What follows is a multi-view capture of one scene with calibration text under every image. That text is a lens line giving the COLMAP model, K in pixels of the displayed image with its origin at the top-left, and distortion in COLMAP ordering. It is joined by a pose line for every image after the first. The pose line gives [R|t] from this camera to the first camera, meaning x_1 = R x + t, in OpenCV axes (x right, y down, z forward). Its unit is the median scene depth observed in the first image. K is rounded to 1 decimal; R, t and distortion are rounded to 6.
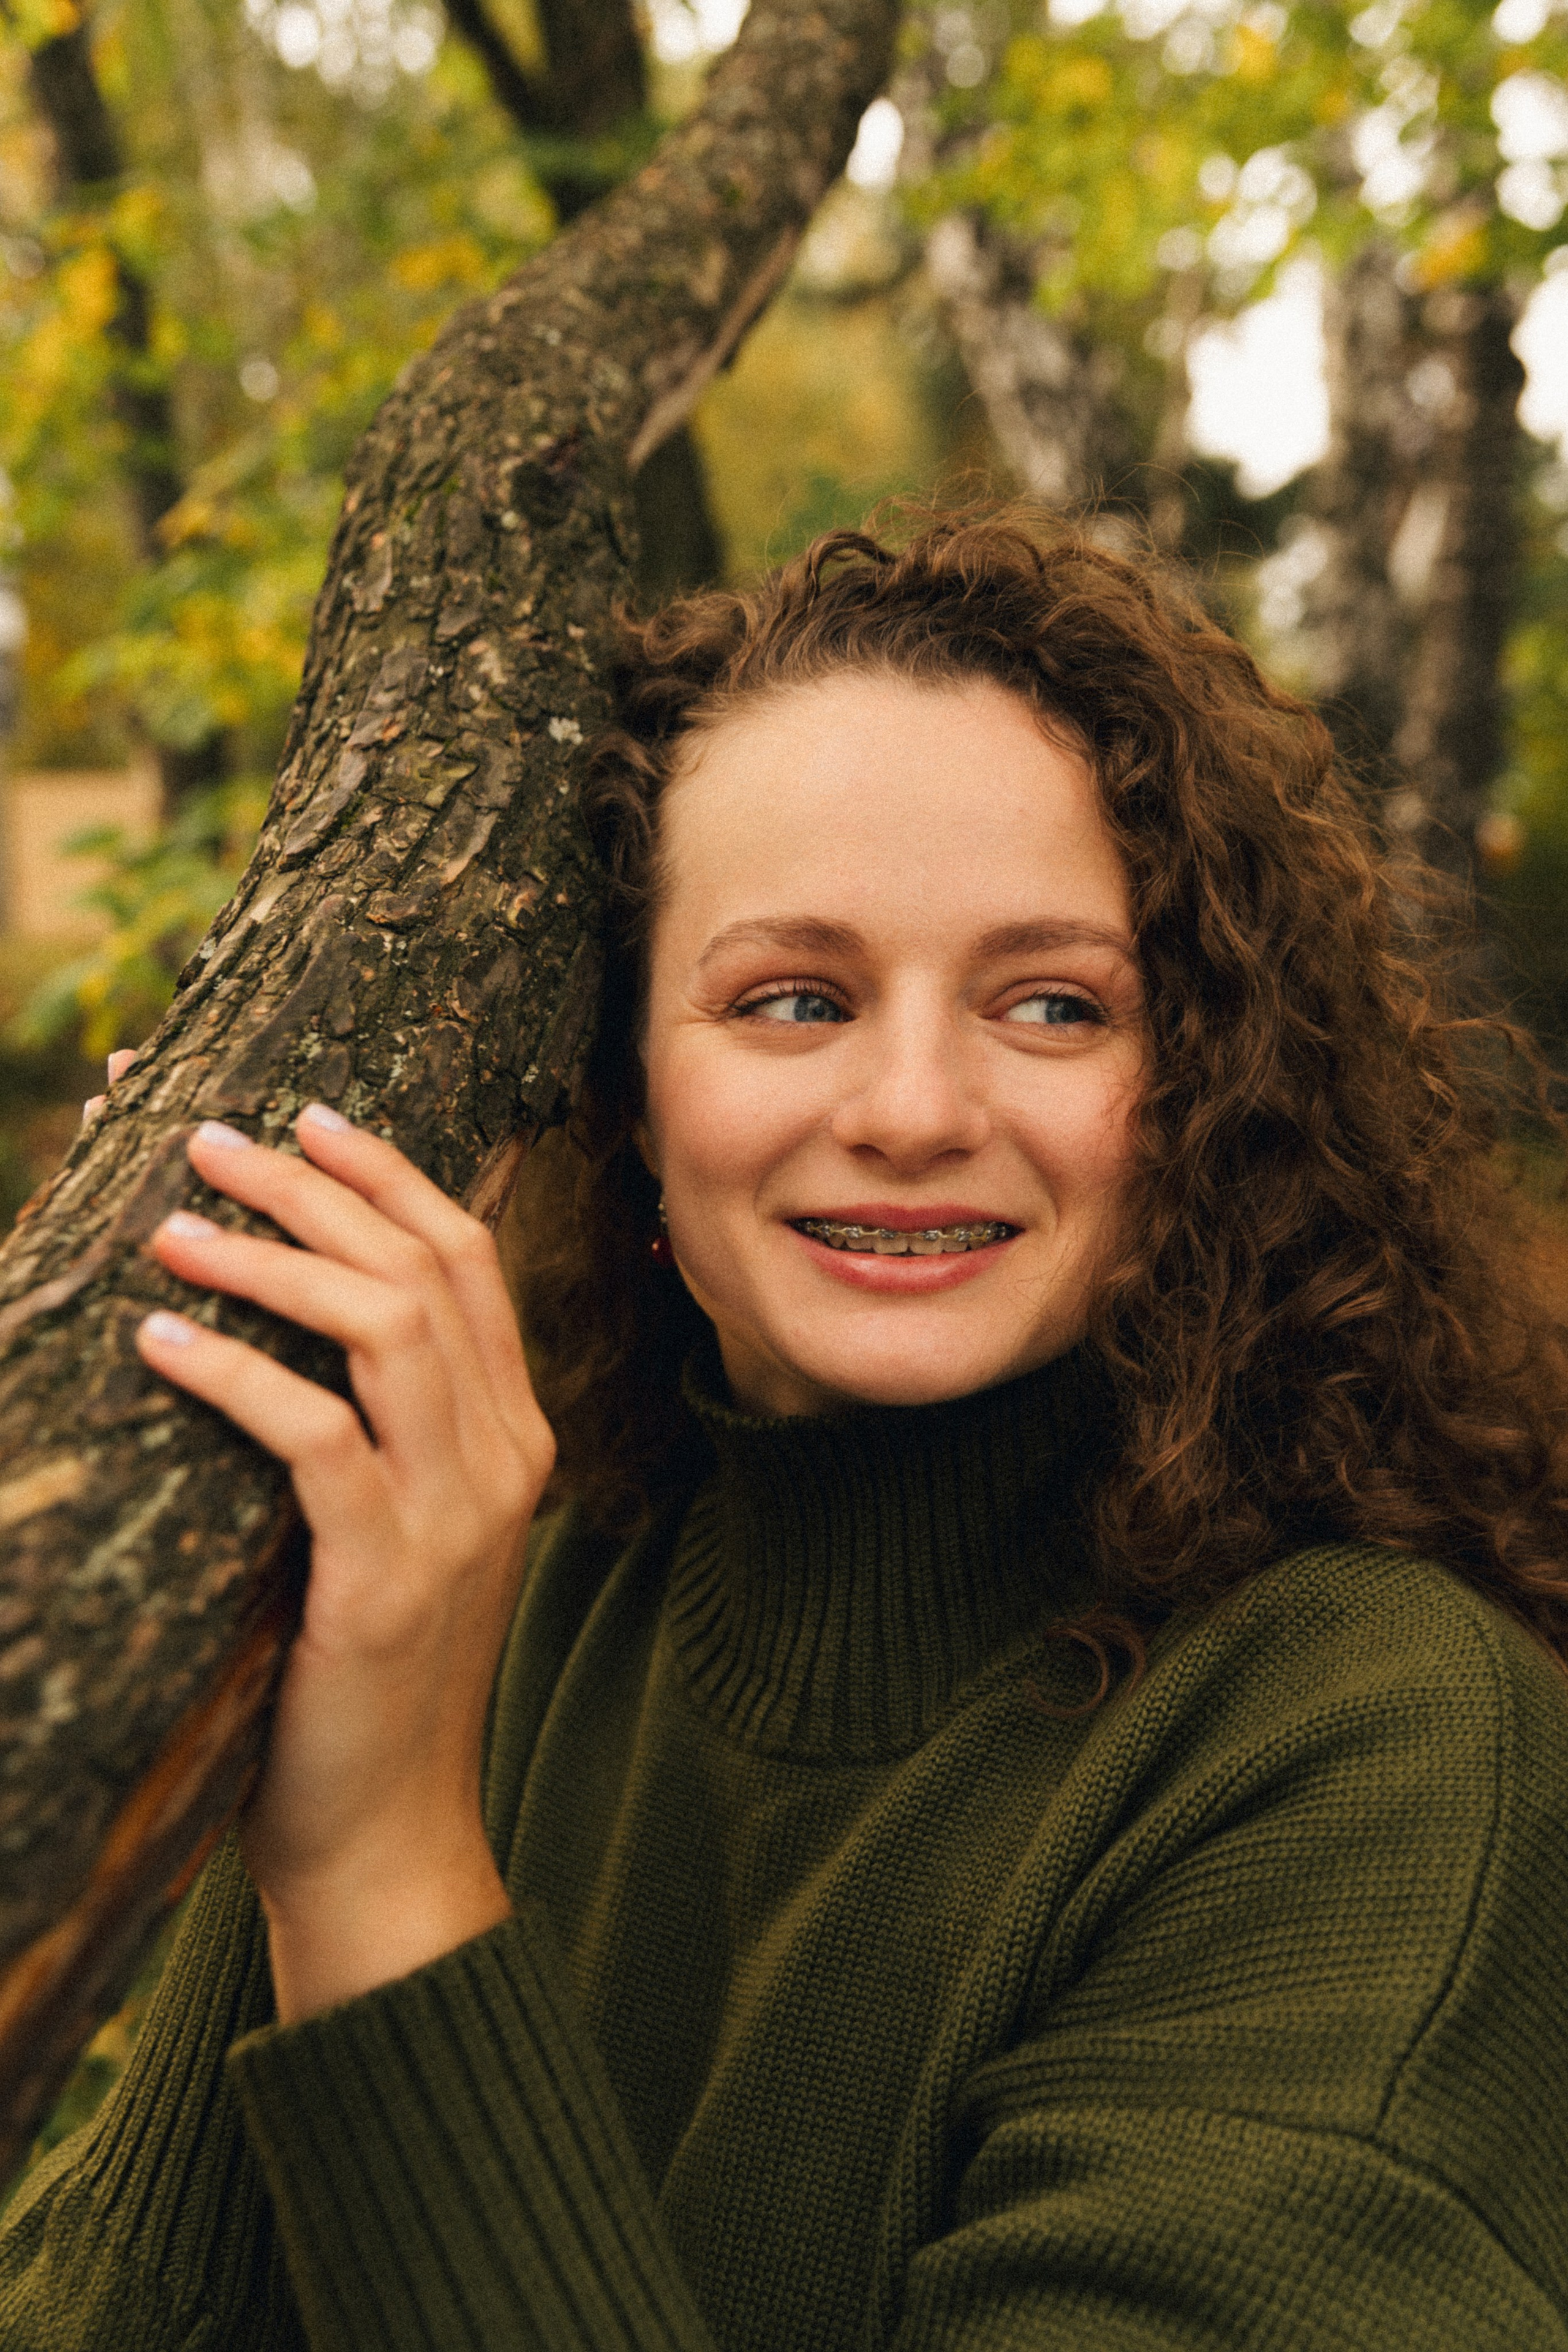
lens RADIAL K [[2065.0, 0, 786.2], [0, 2065.0, 1178.4], [0, 0, 1]] dist [0.018923, -0.015468]
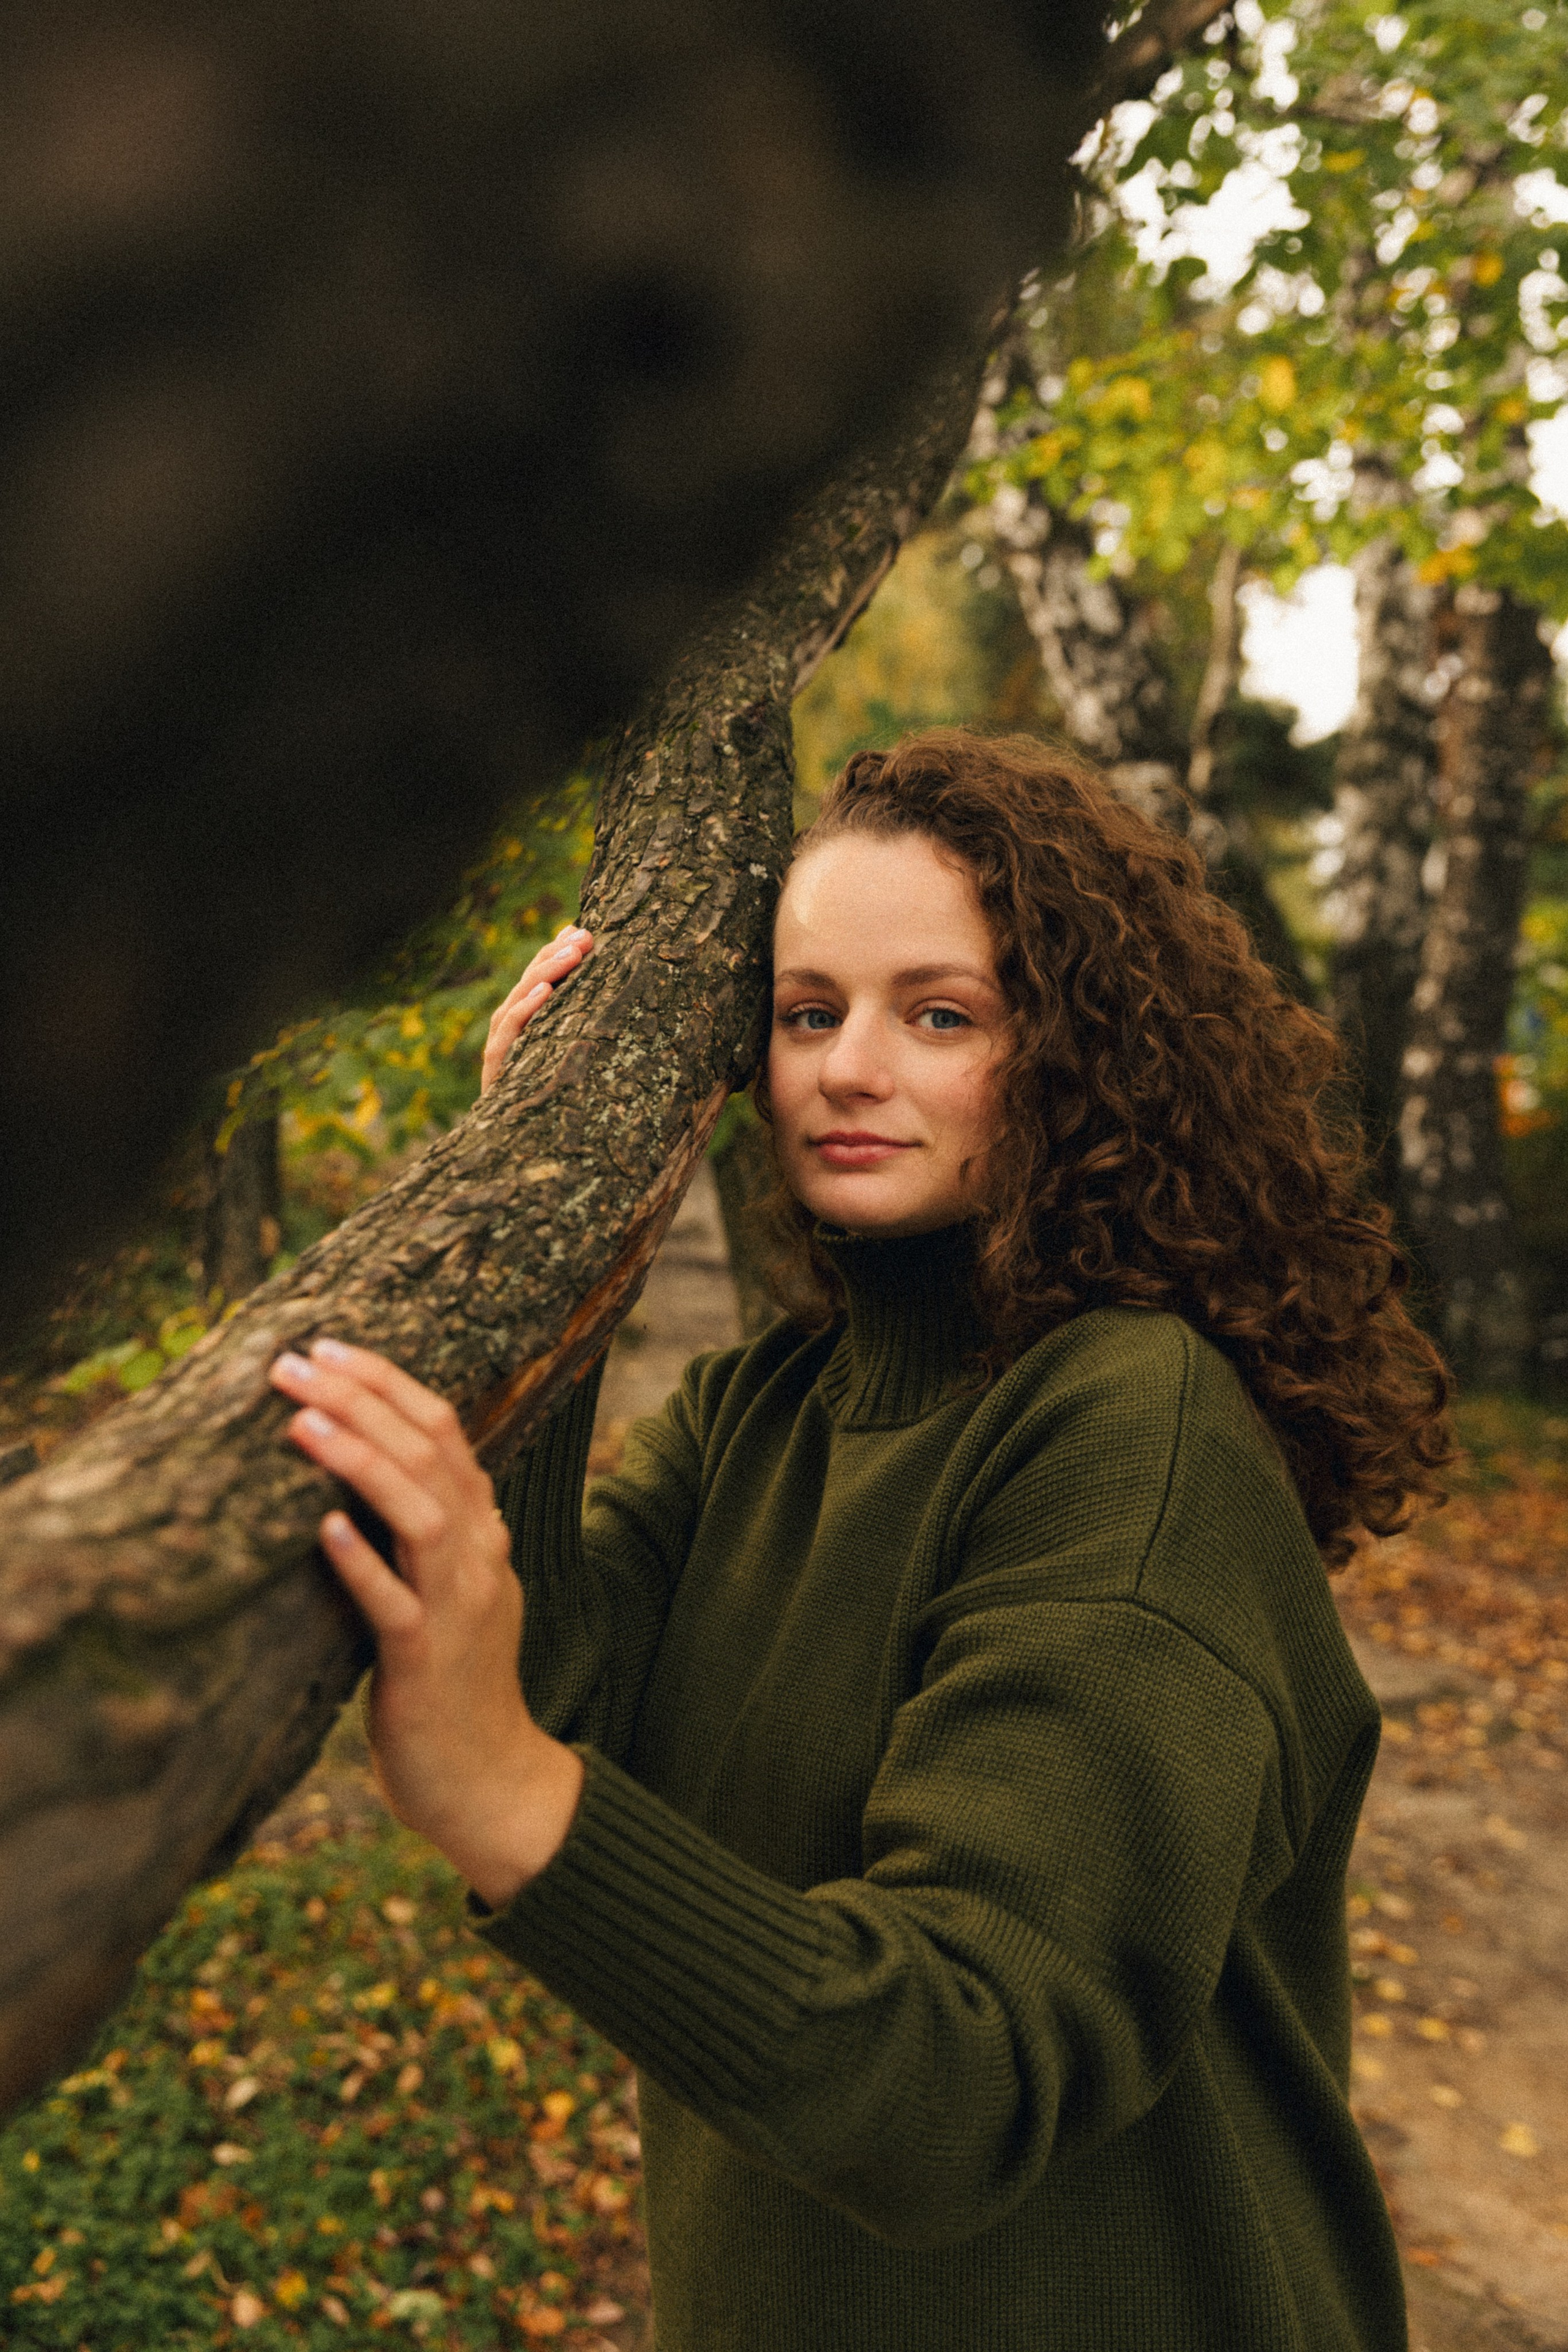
lens RADIAL K [[2284.9, 0, 785.8], [0, 2284.9, 1179.7], [0, 0, 1]] dist [-0.031513, 0.000000]
pose [[0.996711, 0.081008, 0.002023, -0.073915], [-0.080253, 0.990265, -0.113732, 0.282000], [-0.011217, 0.113195, 0.993509, -0.962872]]
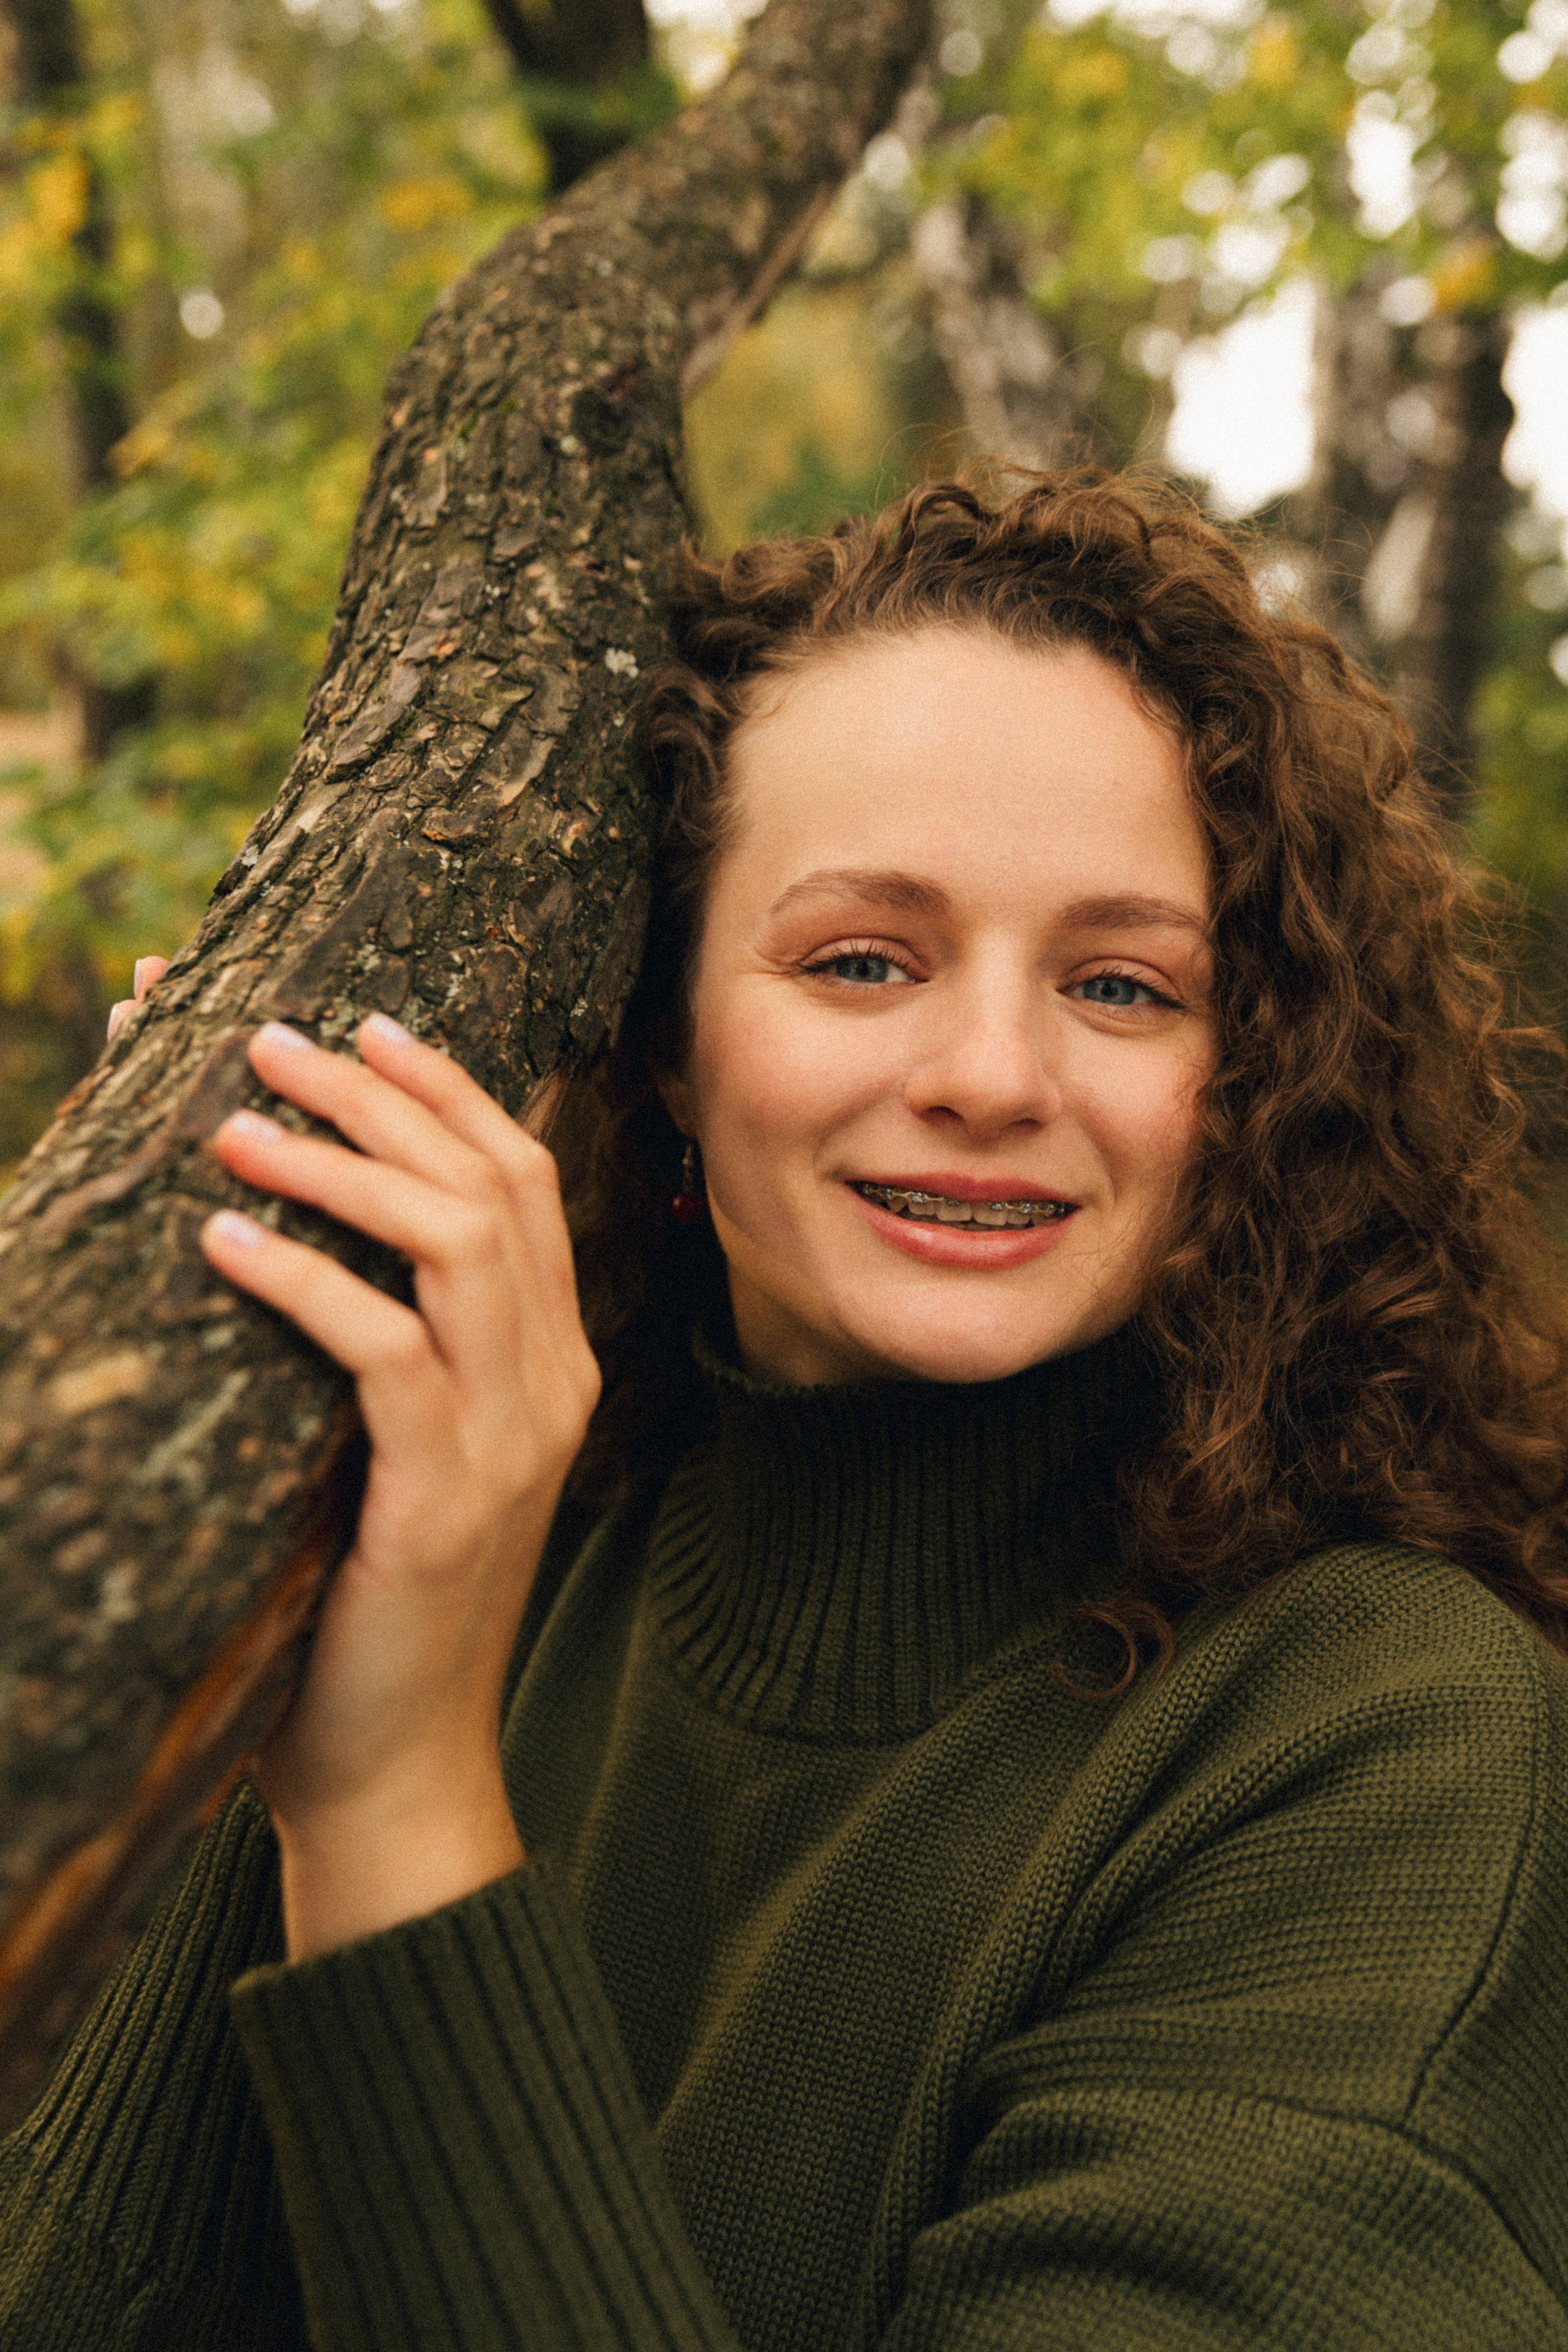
lens RADIAL K [[2152.3, 0, 796.6], [0, 2152.3, 1182.9], [0, 0, 1]] dist [-0.006460, 0.019555]
pose [[0.996762, 0.064933, 0.047422, -0.063113], [-0.064729, 0.997886, -0.005828, 0.029354], [-0.047700, 0.002739, 0.998858, -0.008503]]
